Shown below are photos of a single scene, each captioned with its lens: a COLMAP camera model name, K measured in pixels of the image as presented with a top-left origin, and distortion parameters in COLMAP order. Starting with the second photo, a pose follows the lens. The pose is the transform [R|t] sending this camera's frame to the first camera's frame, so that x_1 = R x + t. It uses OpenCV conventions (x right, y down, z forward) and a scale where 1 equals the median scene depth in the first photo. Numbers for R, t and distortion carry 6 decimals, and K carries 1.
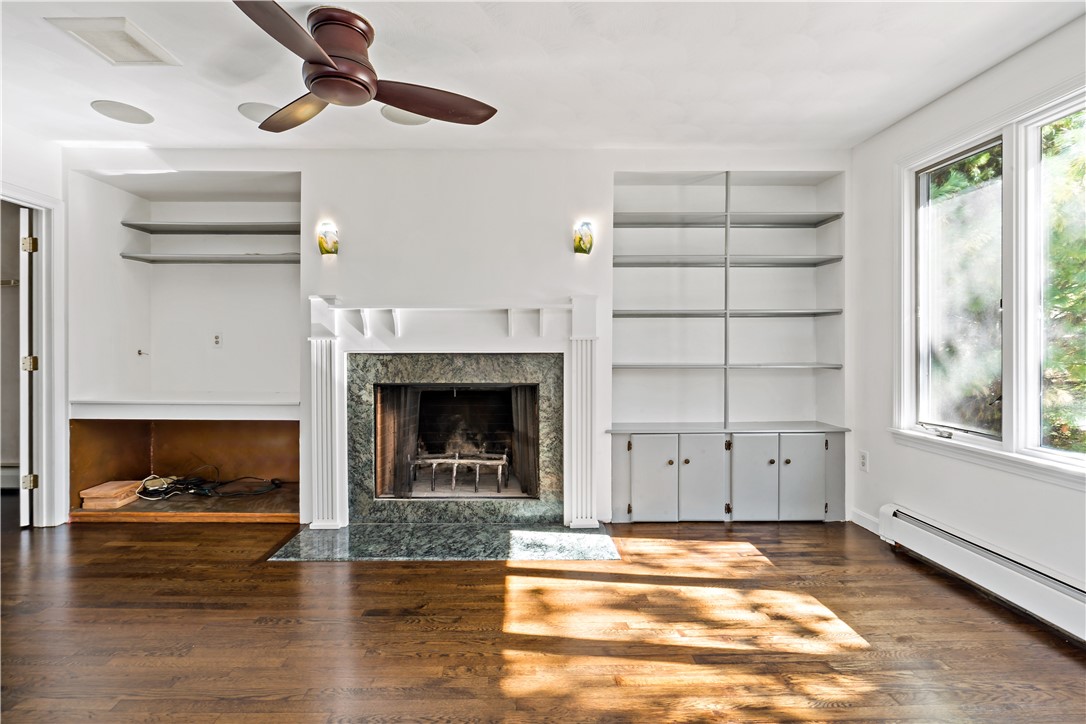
lens RADIAL K [[520.7, 0, 543.0], [0, 520.7, 362.0], [0, 0, 1]] dist [-0.002833, -0.000351]
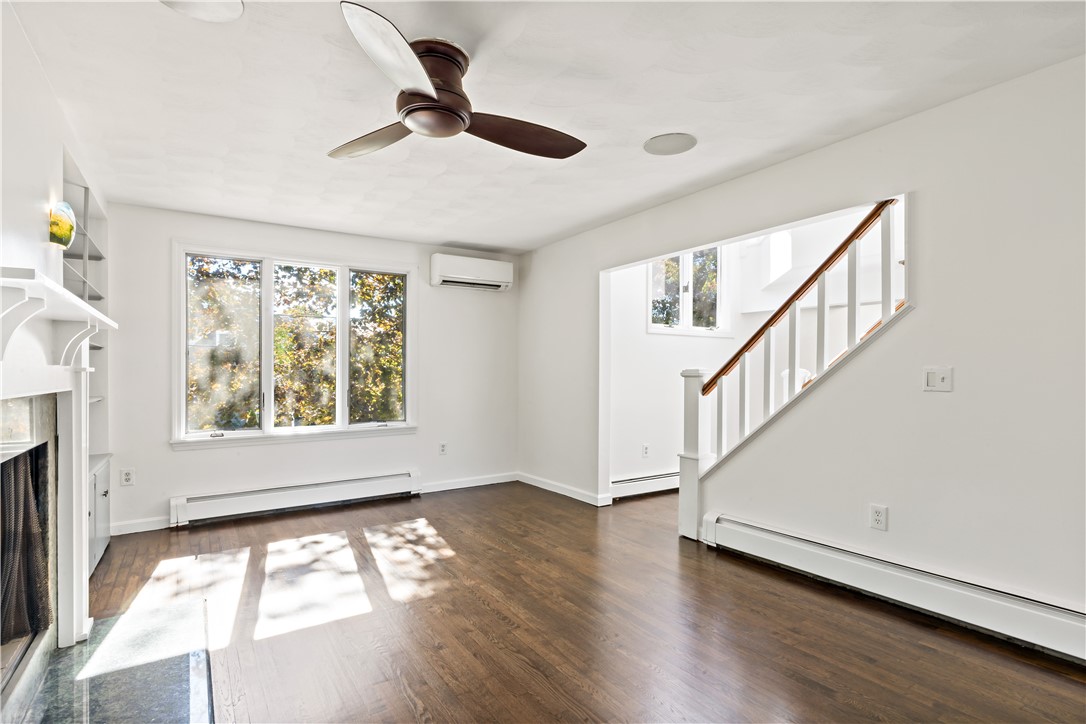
lens RADIAL K [[541.3, 0, 542.8], [0, 541.3, 377.5], [0, 0, 1]] dist [-0.000748, 0.000652]
pose [[-0.533919, 0.012206, 0.845447, -0.914635], [0.033849, 0.999403, 0.006948, -0.007709], [-0.844858, 0.032327, -0.534014, 0.855688]]
